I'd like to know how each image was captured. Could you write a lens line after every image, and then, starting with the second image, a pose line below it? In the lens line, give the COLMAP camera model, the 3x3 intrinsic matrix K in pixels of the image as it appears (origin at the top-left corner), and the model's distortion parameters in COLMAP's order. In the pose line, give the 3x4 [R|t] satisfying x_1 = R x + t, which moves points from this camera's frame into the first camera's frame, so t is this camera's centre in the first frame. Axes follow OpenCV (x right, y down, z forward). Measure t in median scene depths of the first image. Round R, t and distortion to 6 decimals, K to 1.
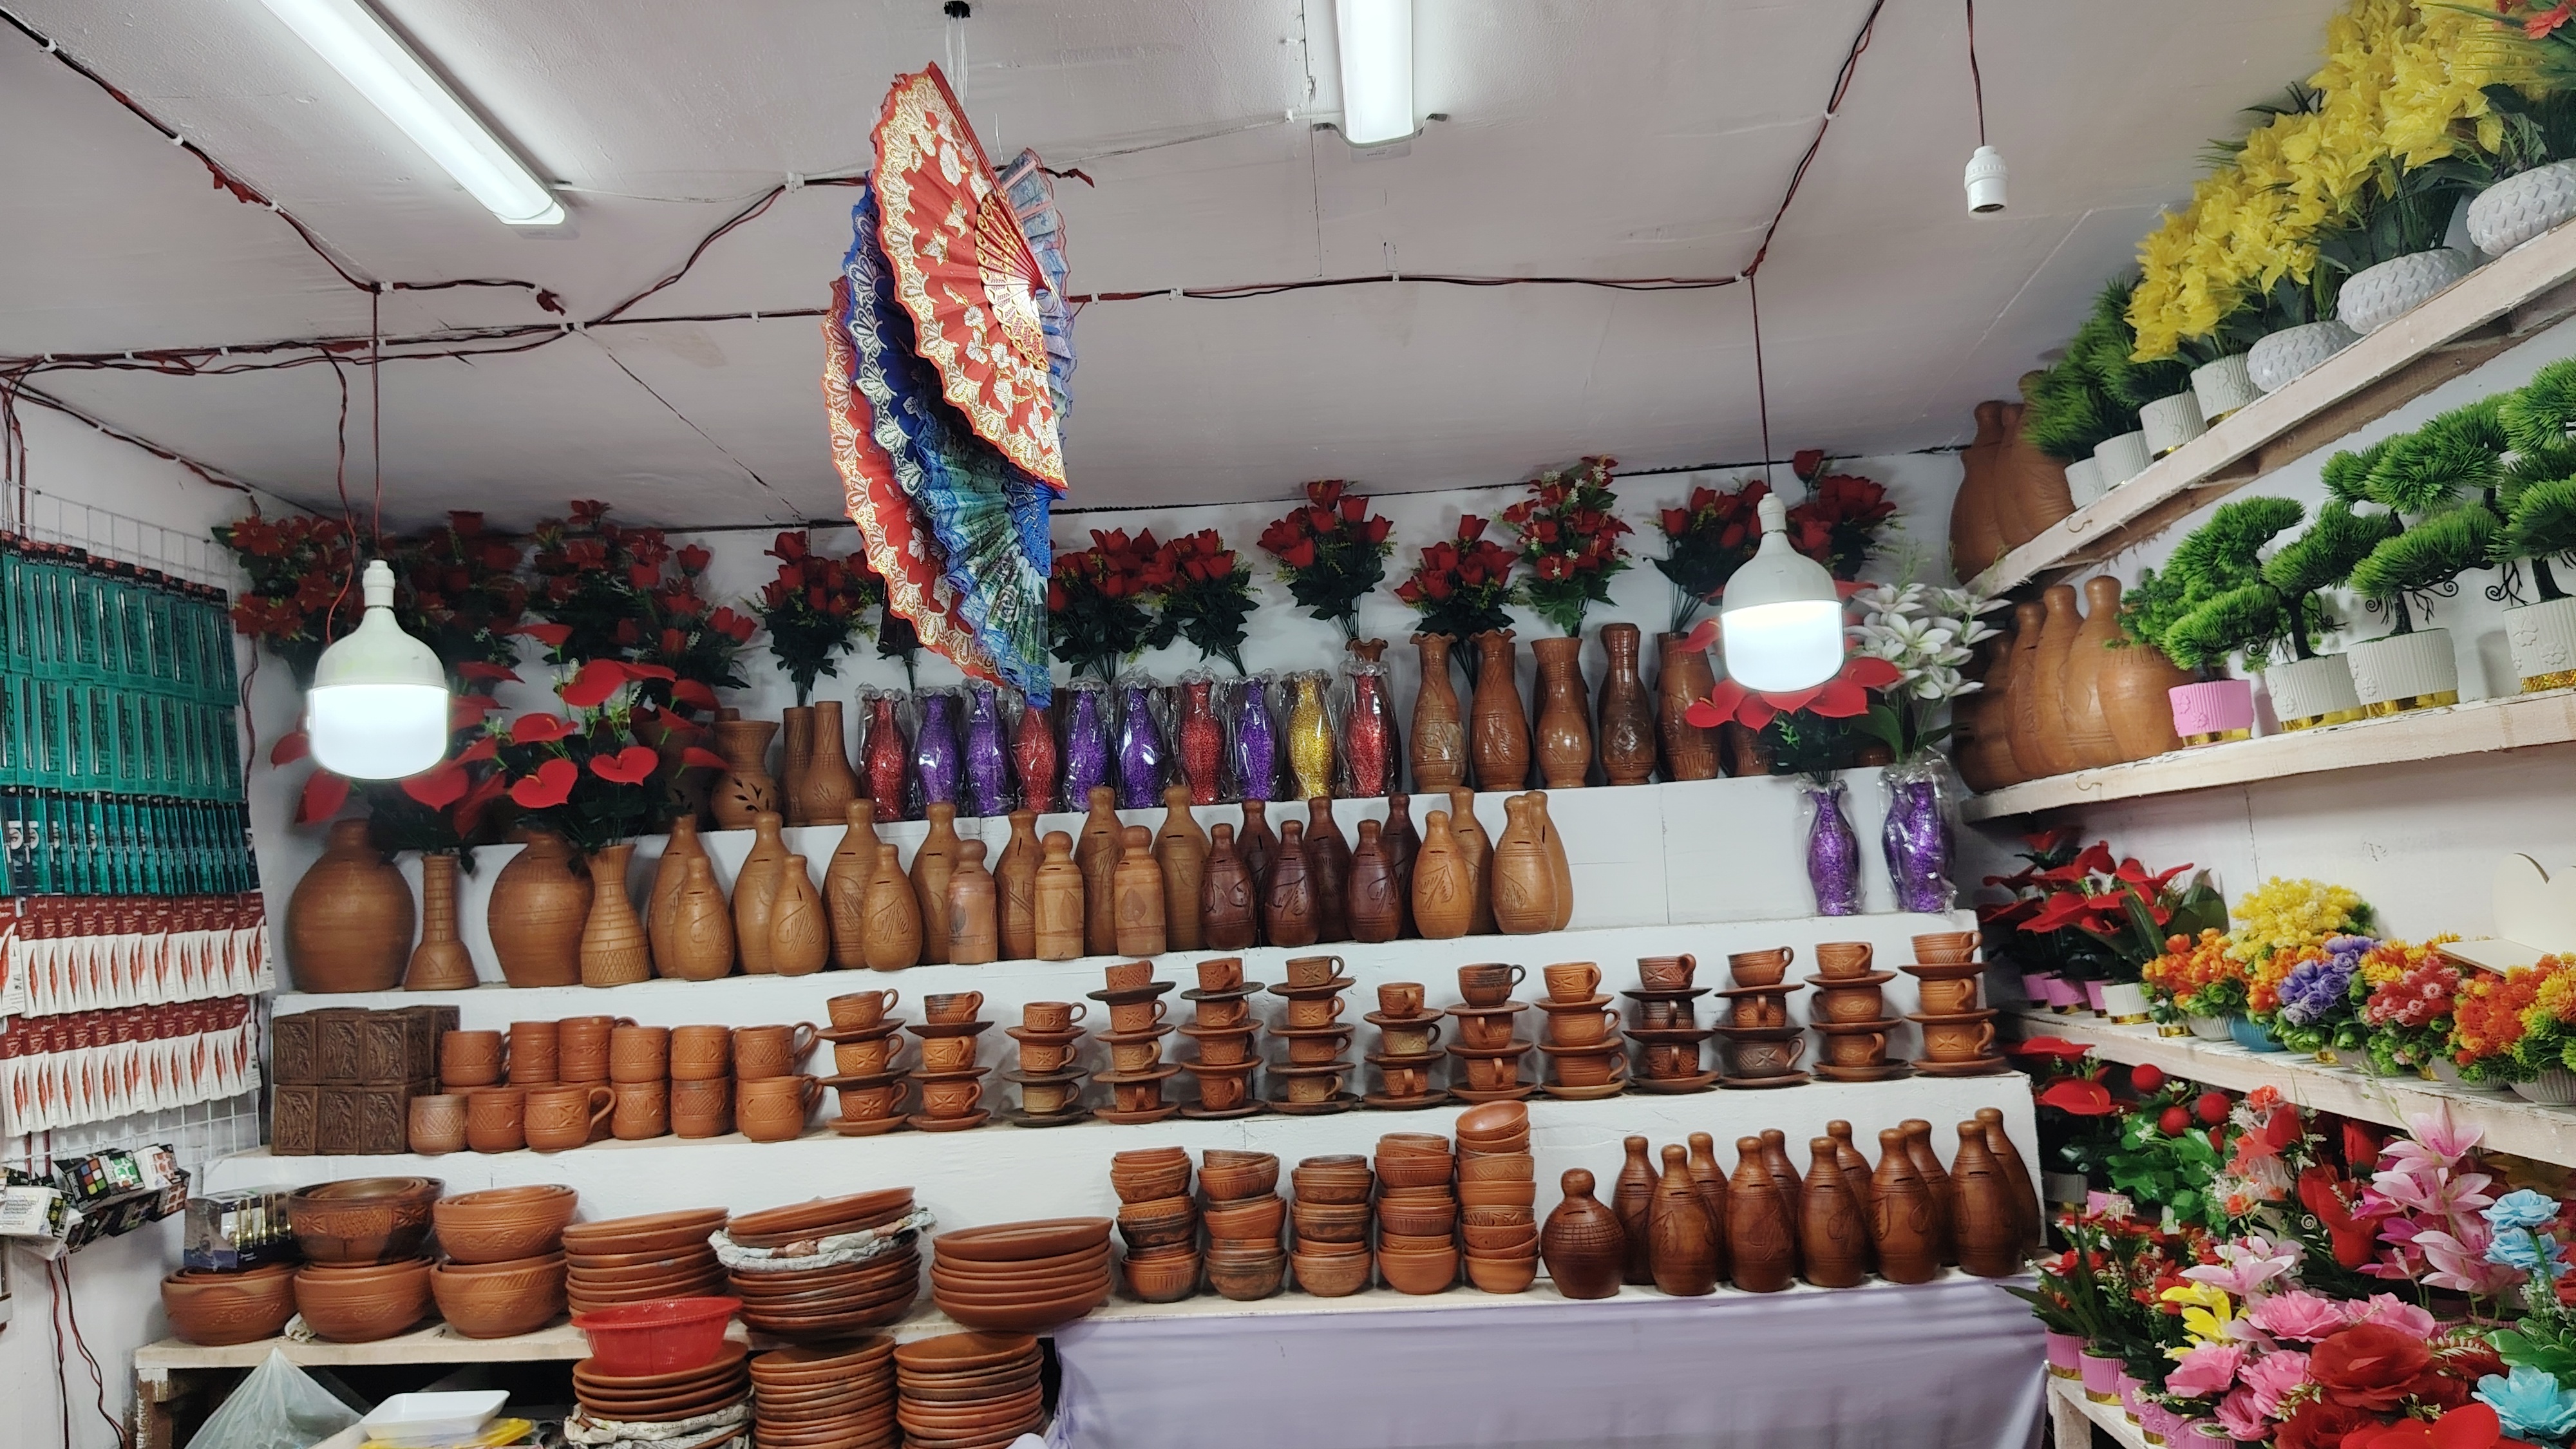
lens RADIAL K [[1807.0, 0, 1293.3], [0, 1807.0, 705.1], [0, 0, 1]] dist [0.098431, -0.118835]
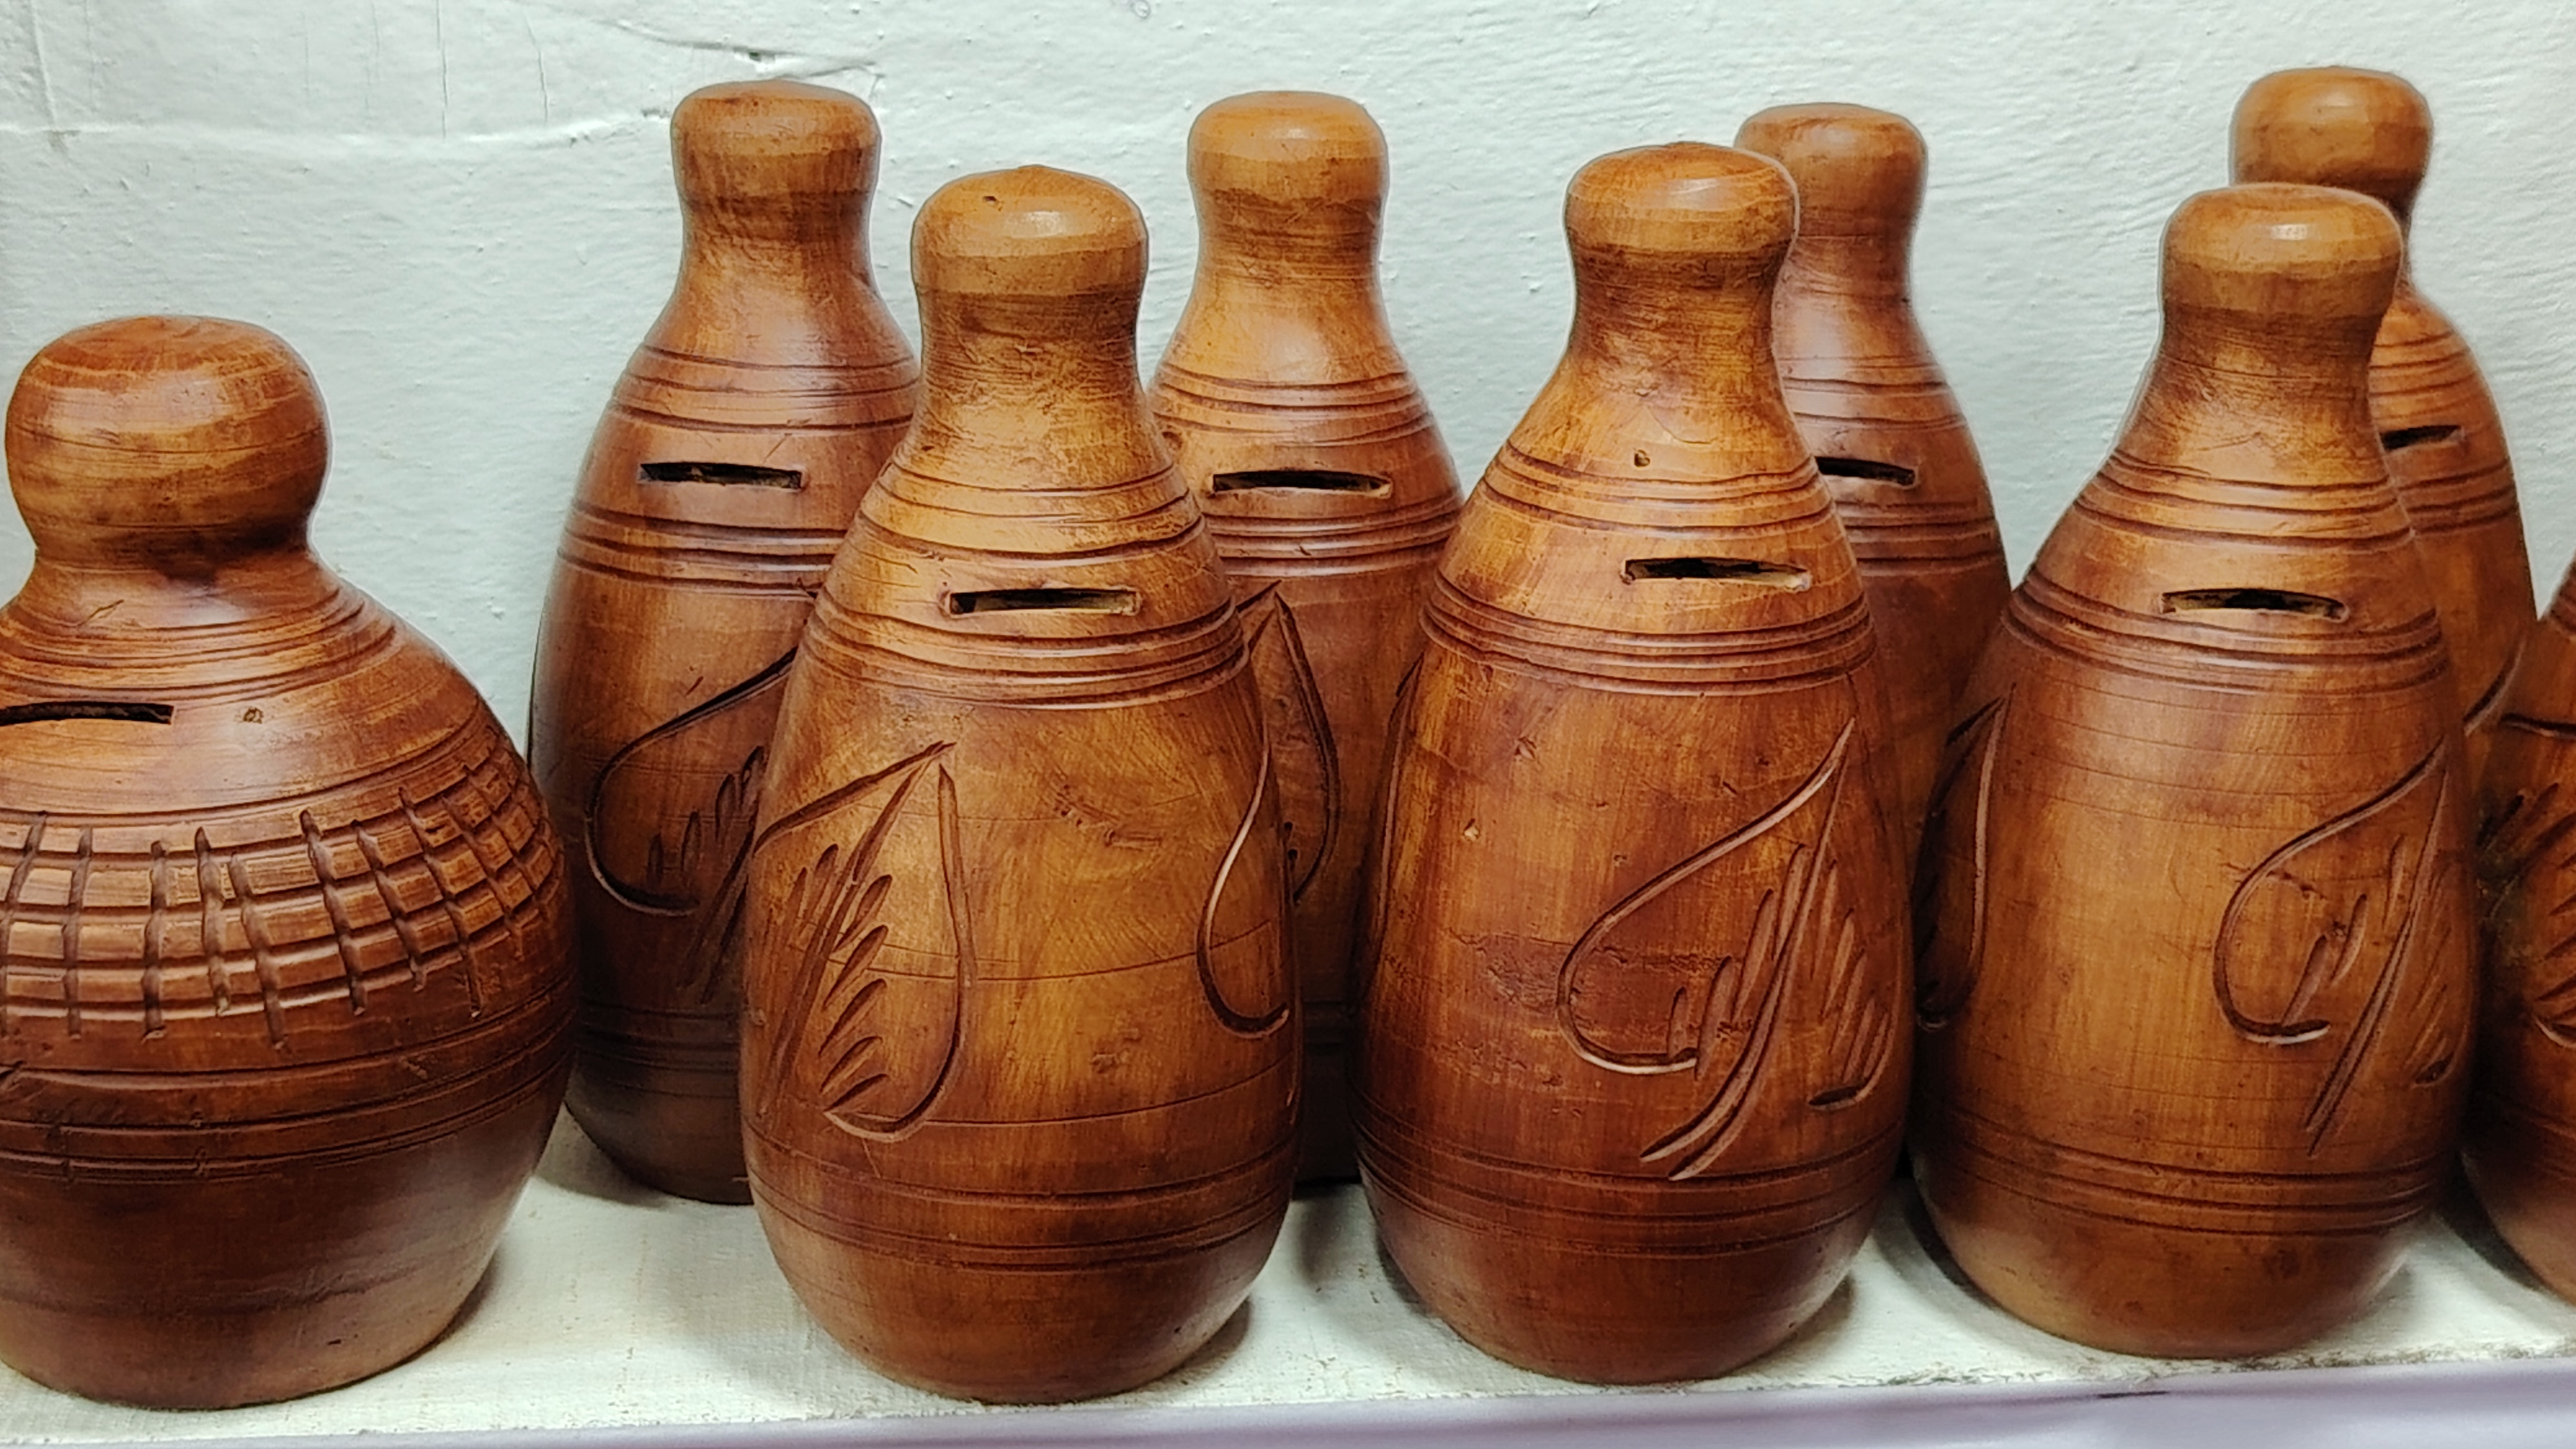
lens RADIAL K [[3541.5, 0, 1288.0], [0, 3541.5, 724.5], [0, 0, 1]] dist [0.159888, -0.431370]
pose [[0.983283, 0.039344, 0.177783, 0.171259], [-0.106594, 0.915962, 0.386847, 0.170052], [-0.147622, -0.399331, 0.904844, 0.720761]]
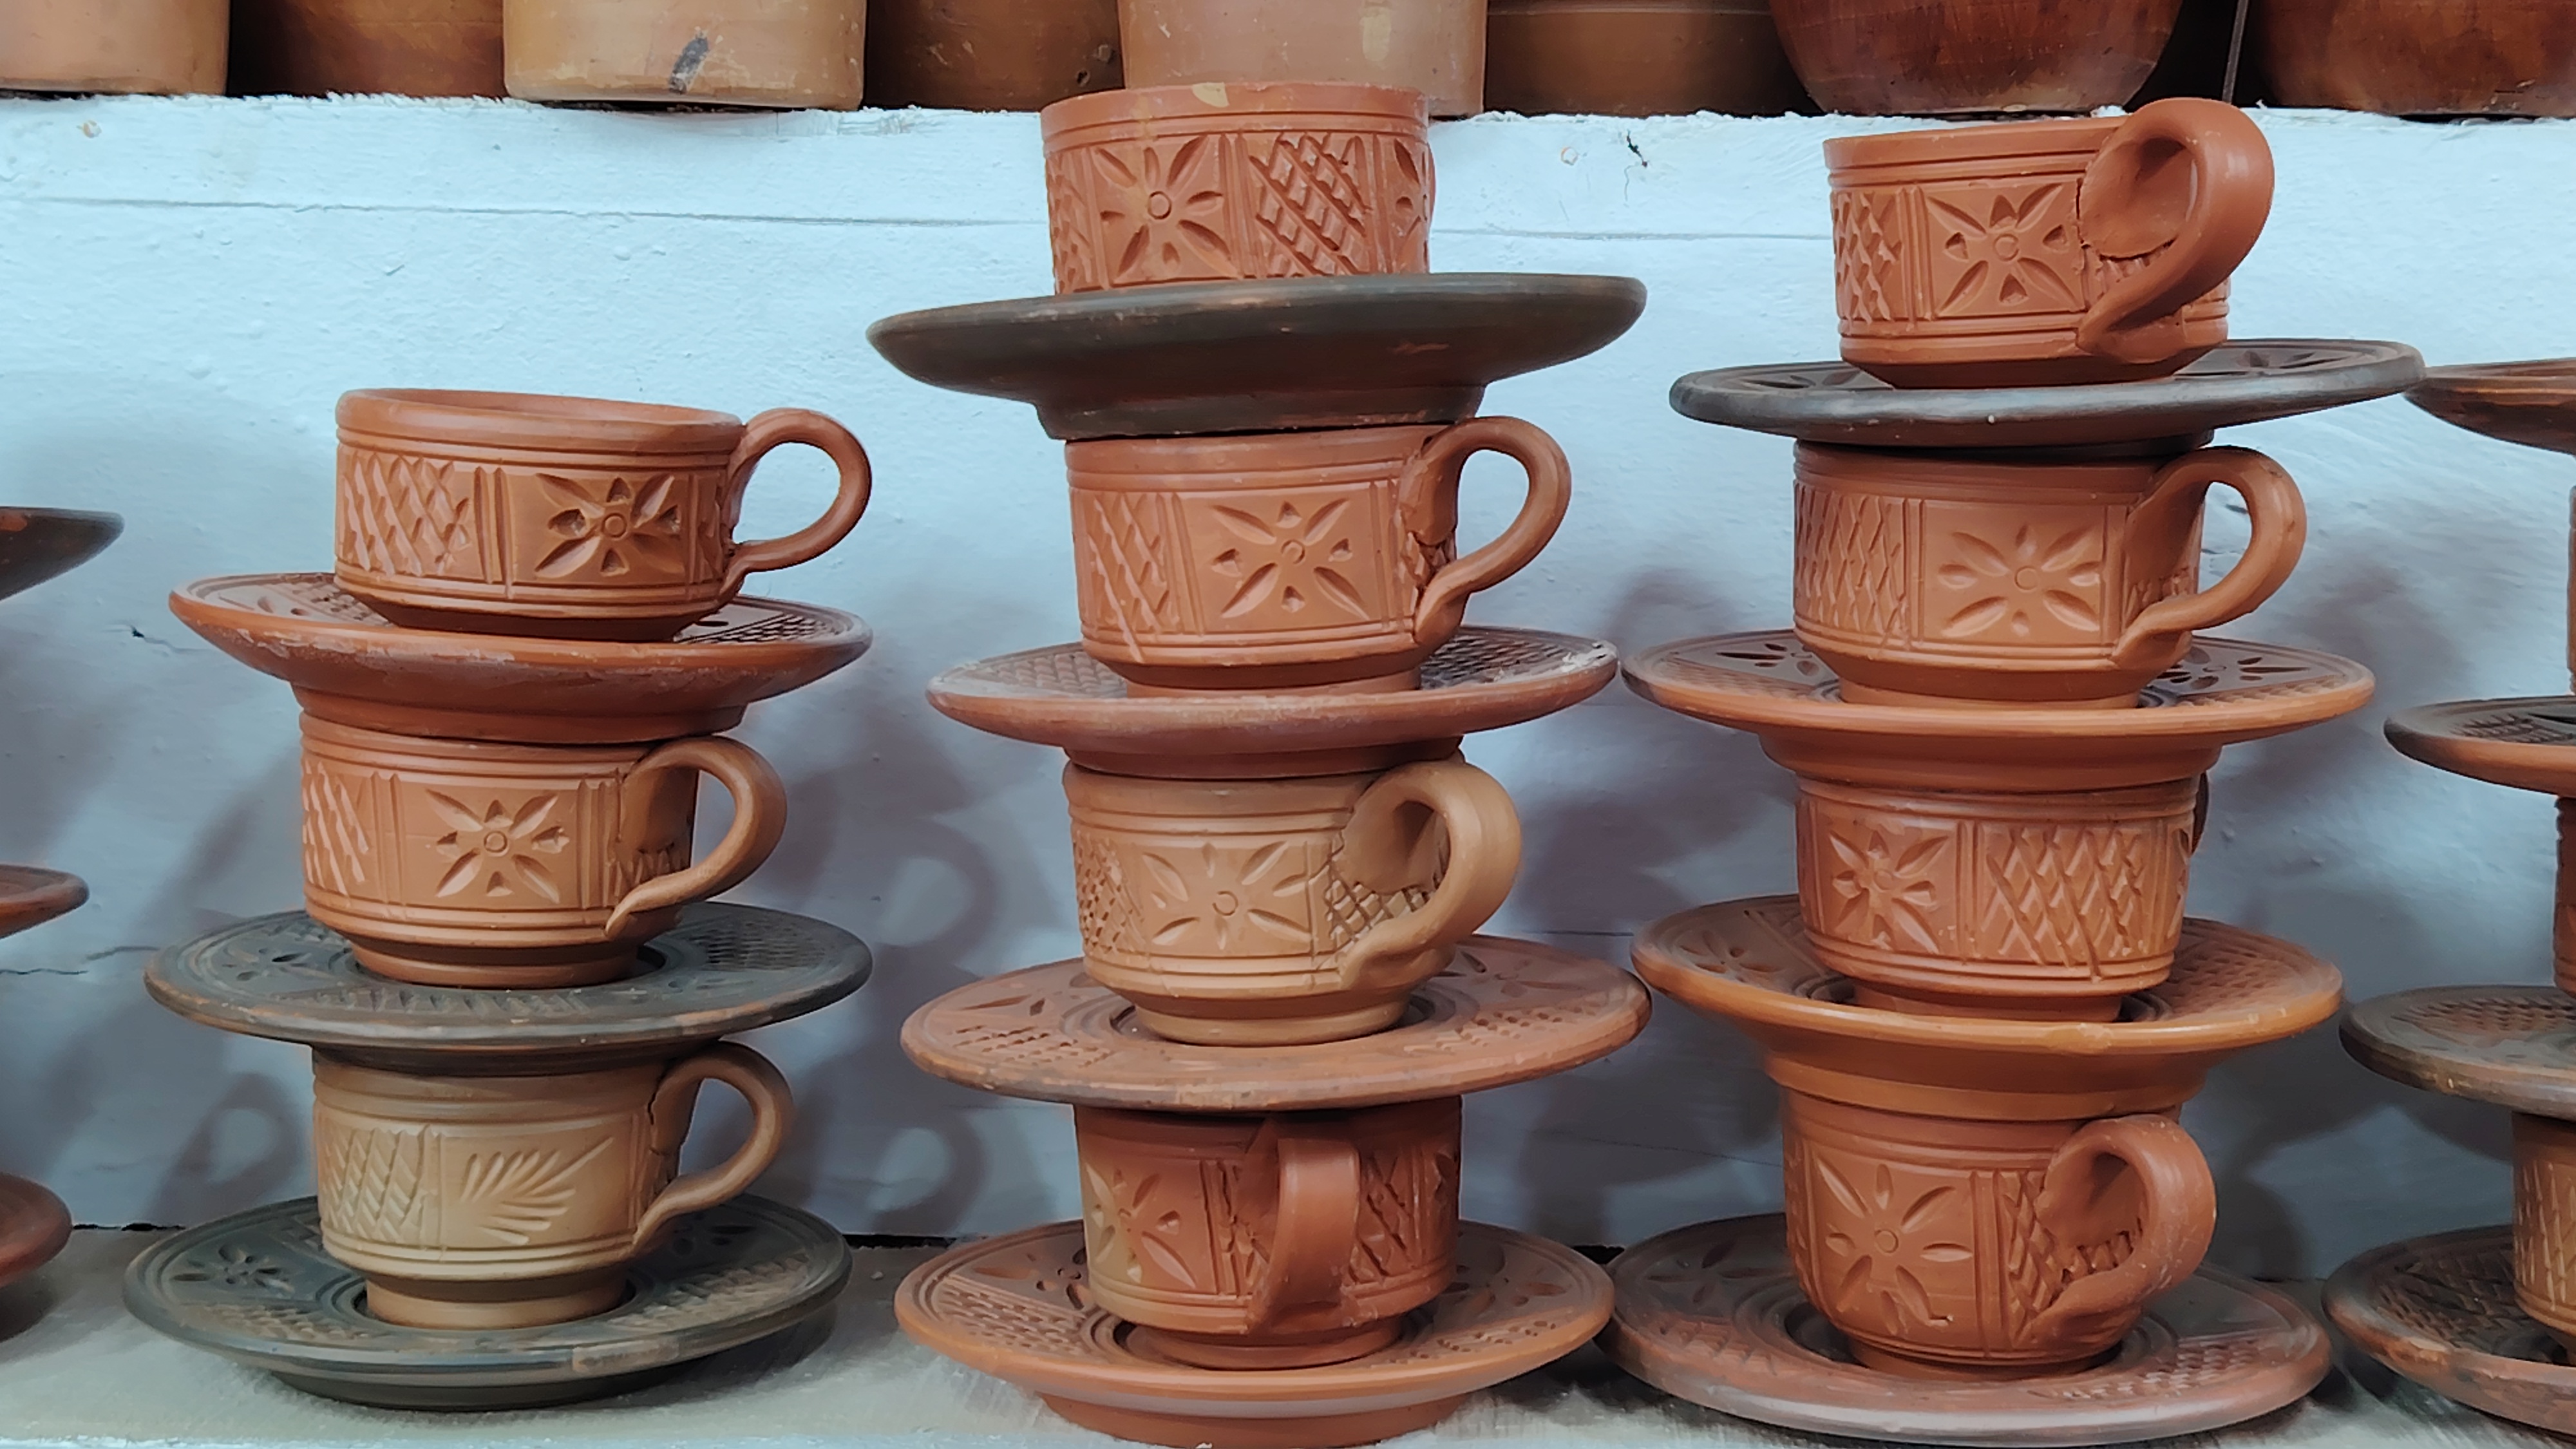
lens RADIAL K [[3541.5, 0, 1288.0], [0, 3541.5, 724.5], [0, 0, 1]] dist [0.159888, -0.431370]
pose [[0.997922, 0.062206, 0.016809, -0.090254], [-0.064141, 0.983925, 0.166667, 0.145030], [-0.006171, -0.167399, 0.985870, 0.772603]]
